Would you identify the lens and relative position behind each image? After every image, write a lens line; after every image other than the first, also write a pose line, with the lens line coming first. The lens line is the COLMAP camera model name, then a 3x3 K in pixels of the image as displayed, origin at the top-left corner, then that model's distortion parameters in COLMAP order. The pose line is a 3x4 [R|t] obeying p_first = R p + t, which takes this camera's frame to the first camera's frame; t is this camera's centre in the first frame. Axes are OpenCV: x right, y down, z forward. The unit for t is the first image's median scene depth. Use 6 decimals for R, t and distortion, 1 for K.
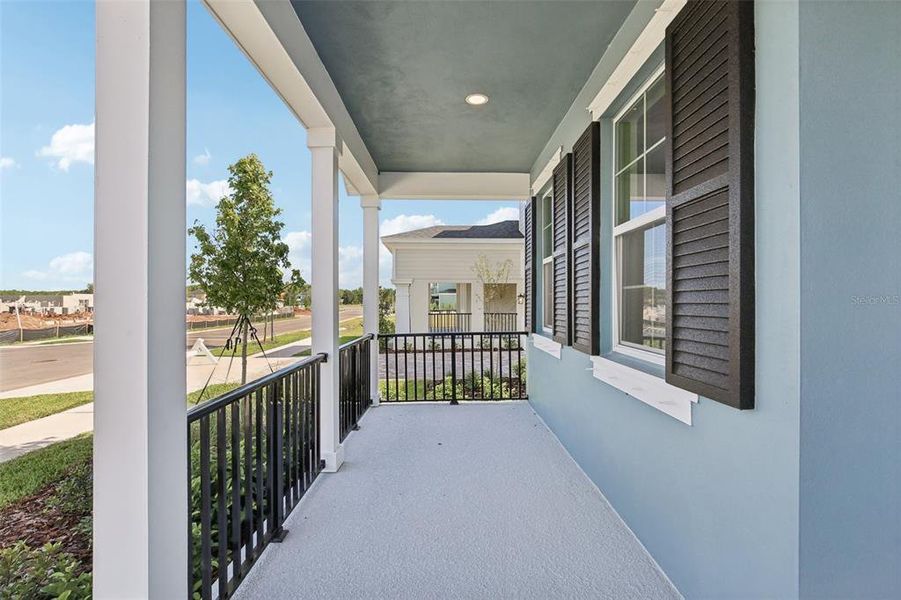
lens RADIAL K [[411.6, 0, 443.9], [0, 411.6, 298.8], [0, 0, 1]] dist [-0.010207, 0.003608]
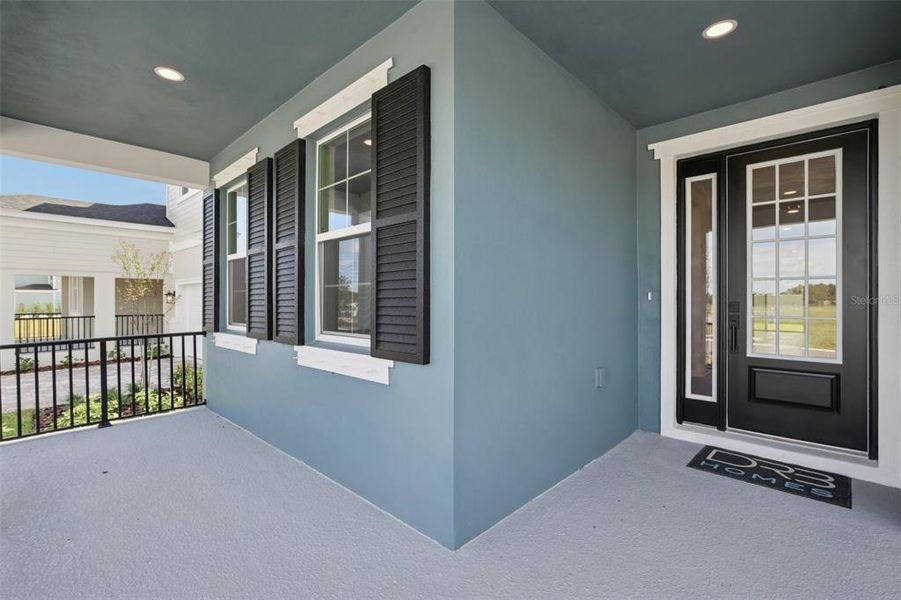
lens RADIAL K [[411.6, 0, 452.3], [0, 411.6, 301.7], [0, 0, 1]] dist [-0.010207, 0.003608]
pose [[0.676830, -0.007772, 0.736098, -0.162656], [0.000909, 0.999952, 0.009722, 0.006232], [-0.736139, -0.005911, 0.676805, -0.066127]]
